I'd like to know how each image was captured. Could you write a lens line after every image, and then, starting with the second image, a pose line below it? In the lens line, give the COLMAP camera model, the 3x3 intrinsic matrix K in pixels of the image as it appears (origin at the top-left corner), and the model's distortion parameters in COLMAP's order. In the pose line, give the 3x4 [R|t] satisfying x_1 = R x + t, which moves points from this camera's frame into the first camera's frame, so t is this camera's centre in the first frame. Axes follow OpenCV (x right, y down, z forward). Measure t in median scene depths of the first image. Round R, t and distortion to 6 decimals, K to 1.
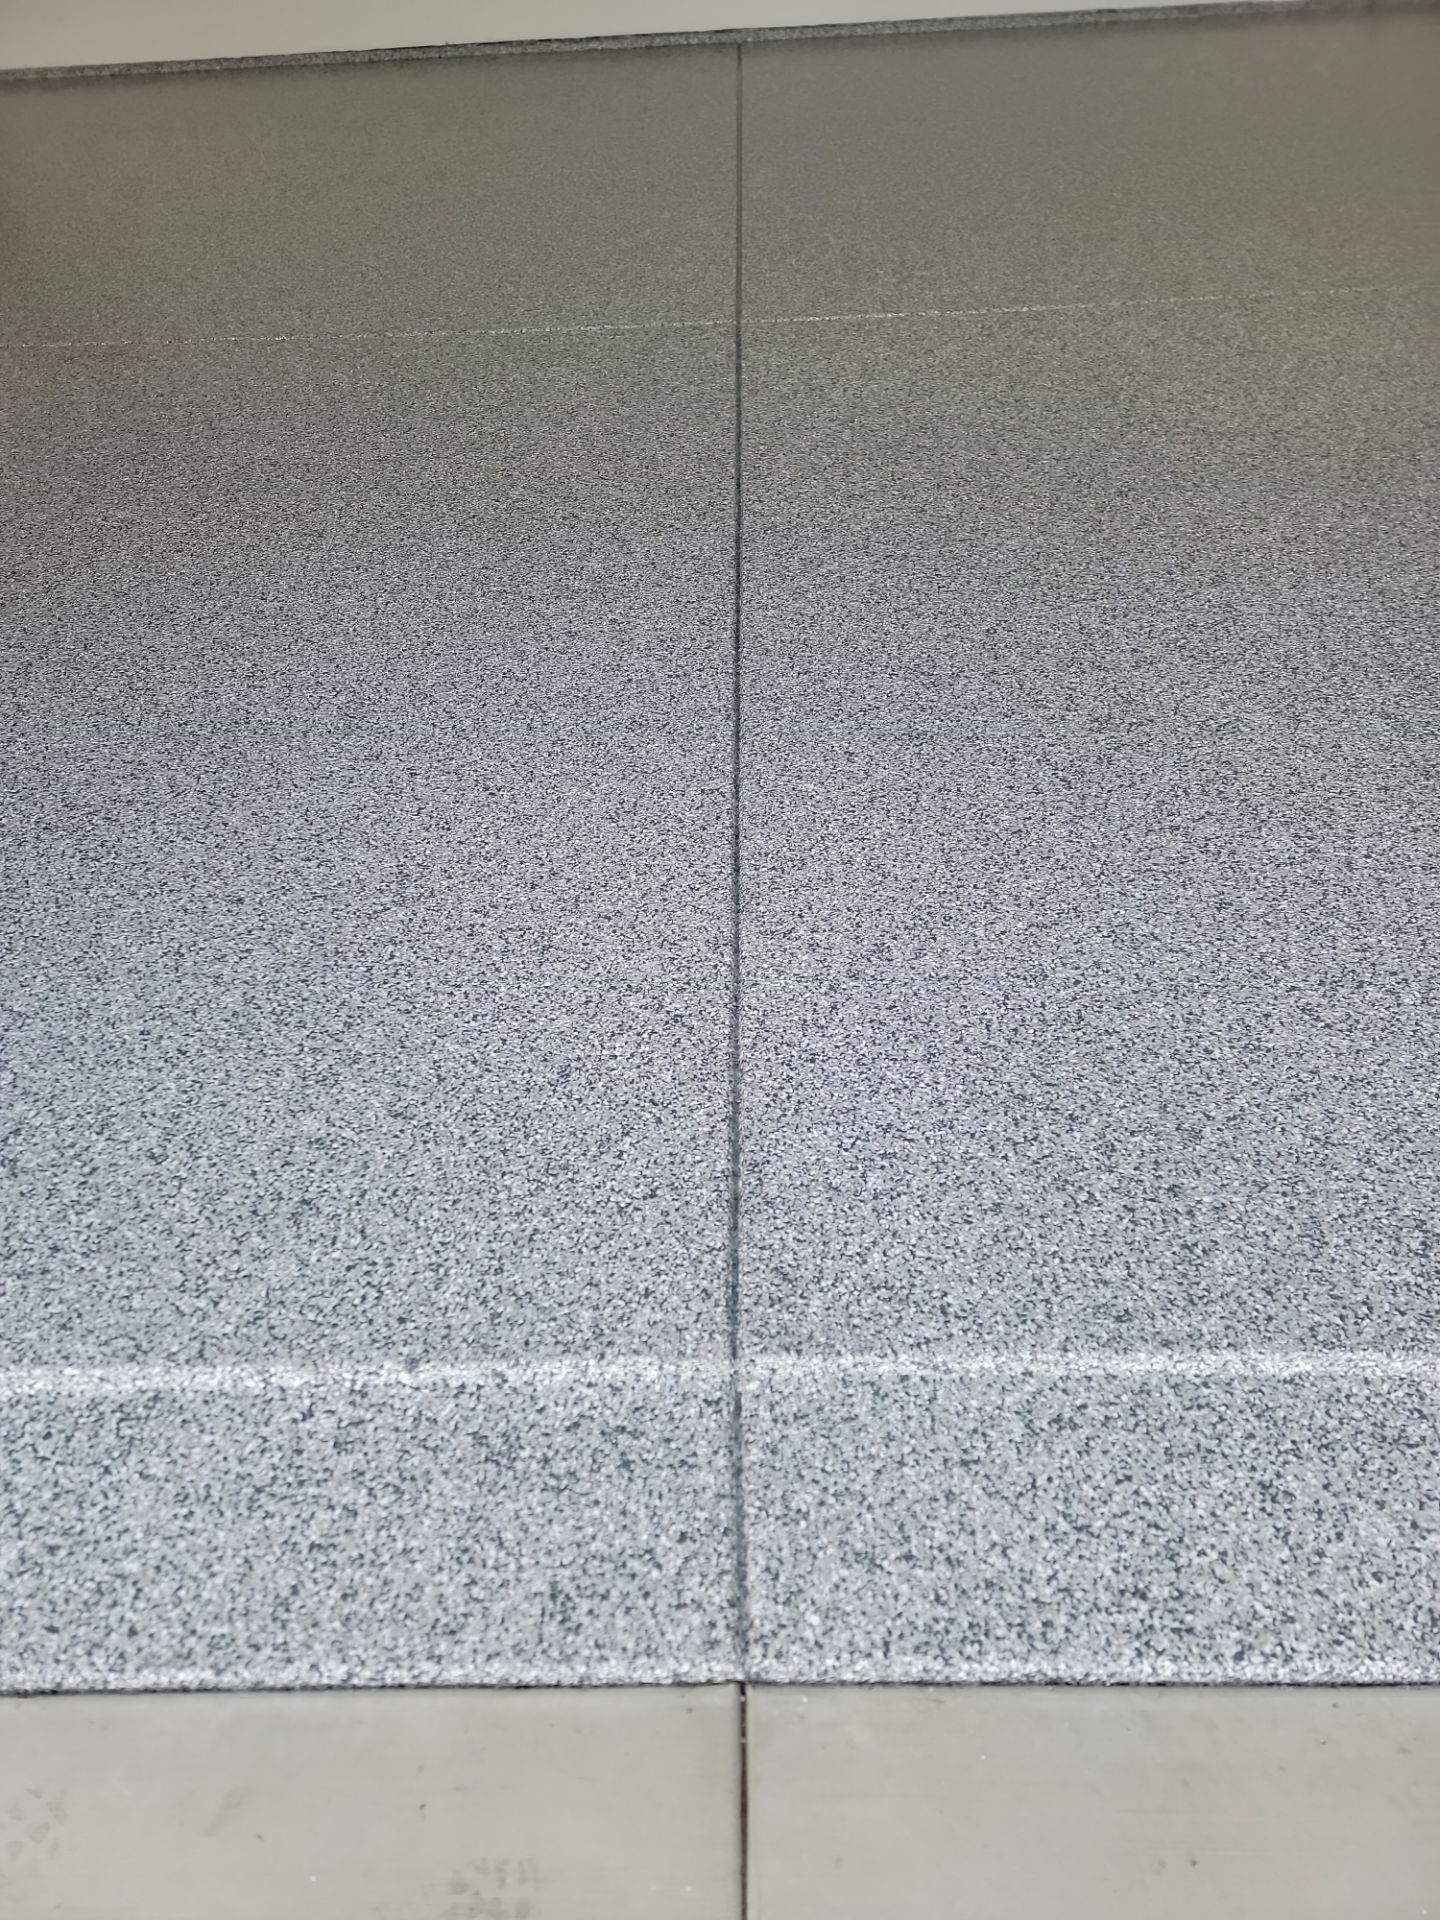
lens RADIAL K [[1300.3, 0, 740.4], [0, 1300.3, 1031.7], [0, 0, 1]] dist [0.078511, -0.062965]
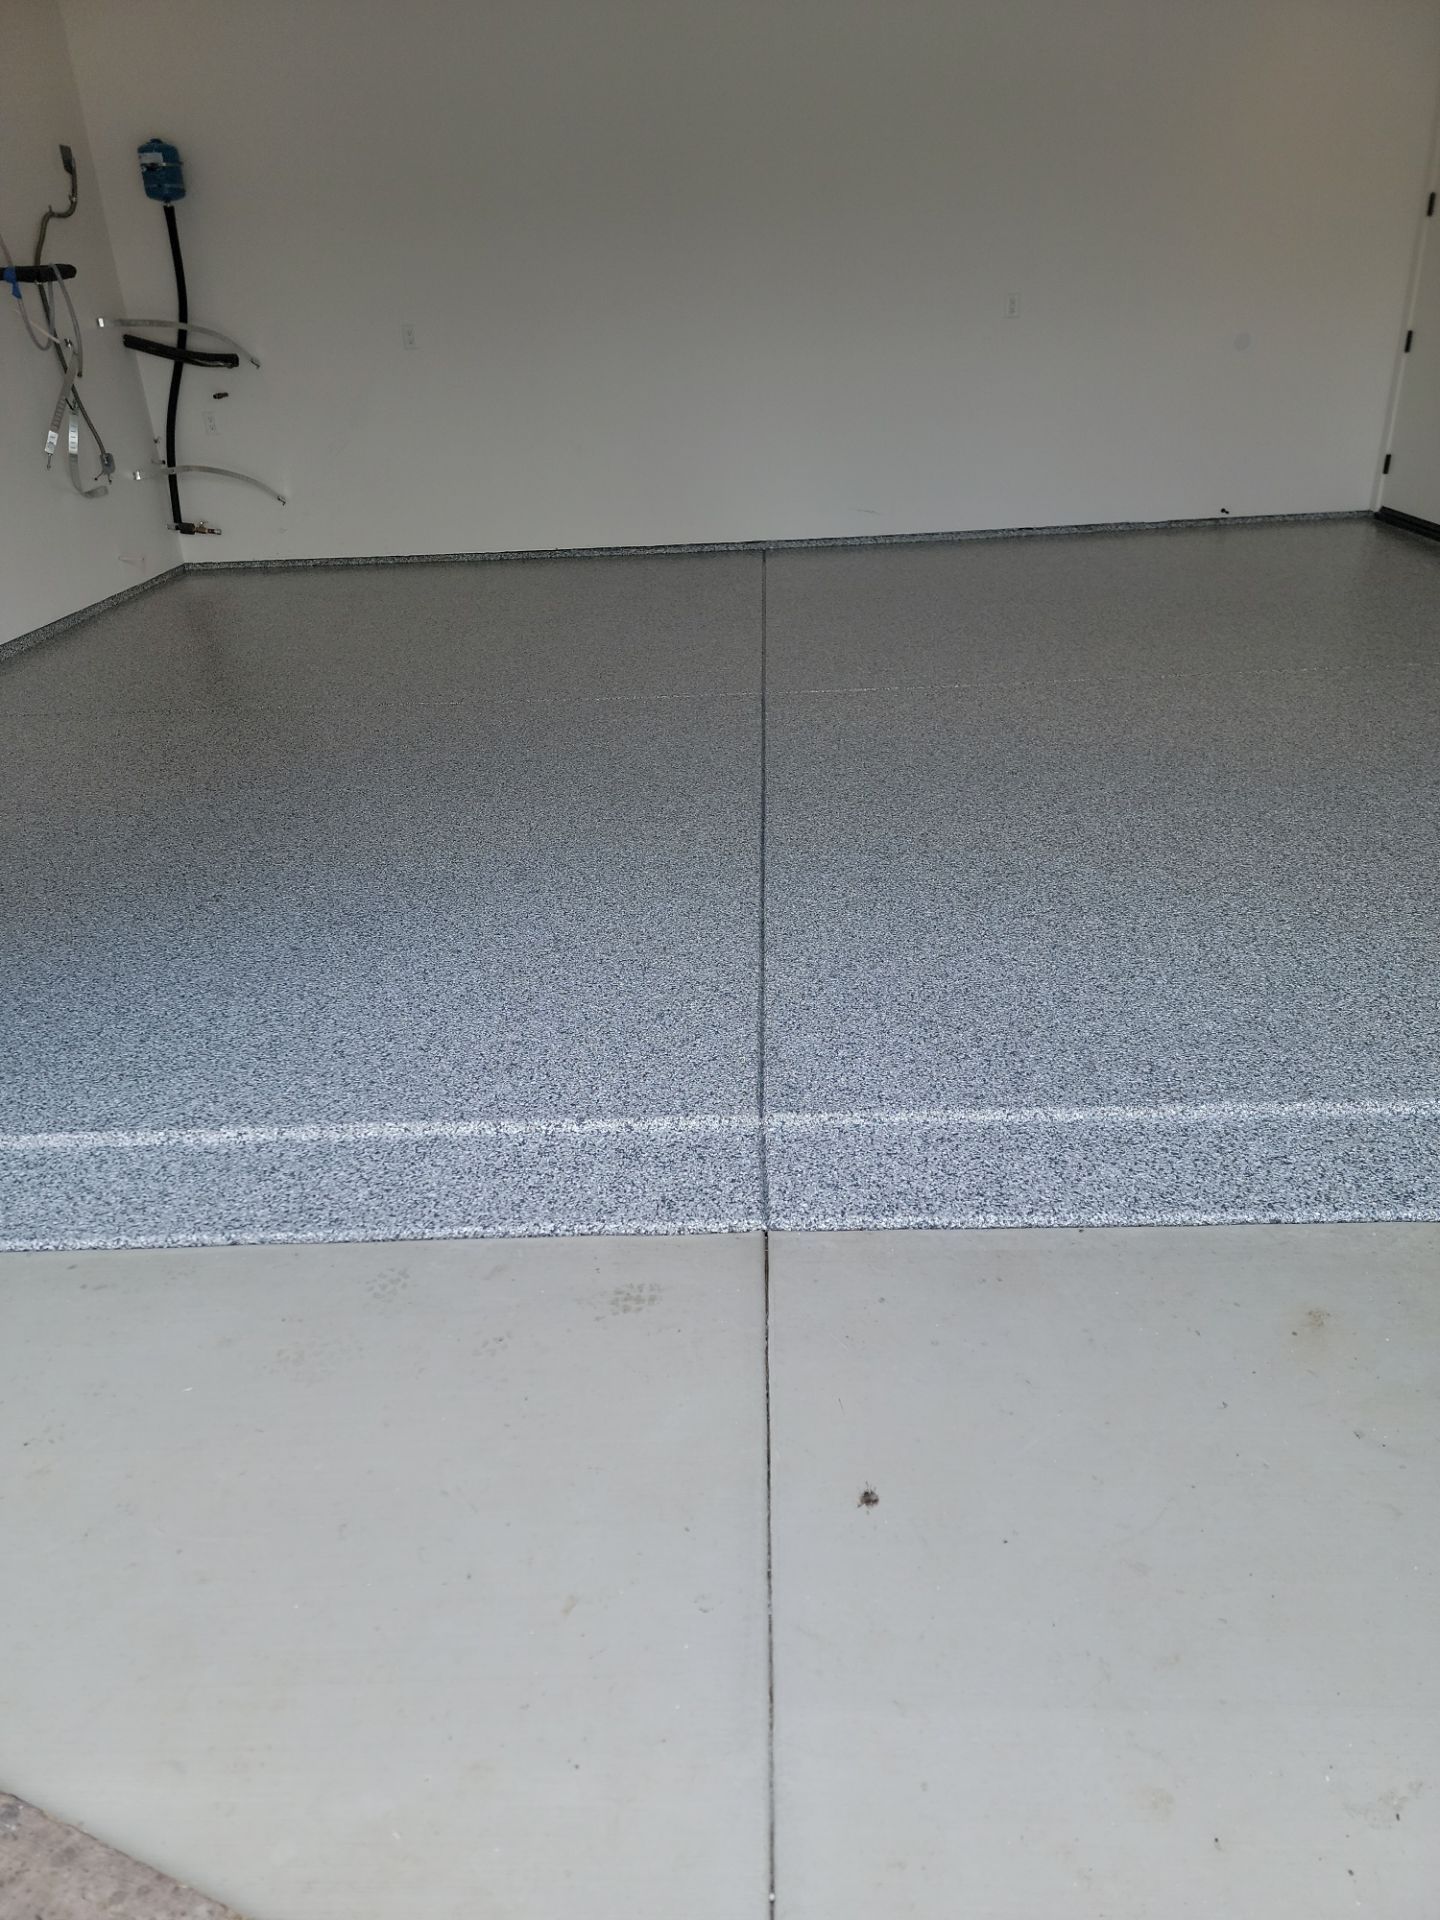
lens RADIAL K [[1300.3, 0, 740.4], [0, 1300.3, 1031.7], [0, 0, 1]] dist [0.078511, -0.062965]
pose [[0.999869, 0.007729, -0.014222, -0.008781], [-0.011623, 0.954322, -0.298555, 0.649726], [0.011265, 0.298681, 0.954287, -0.704540]]
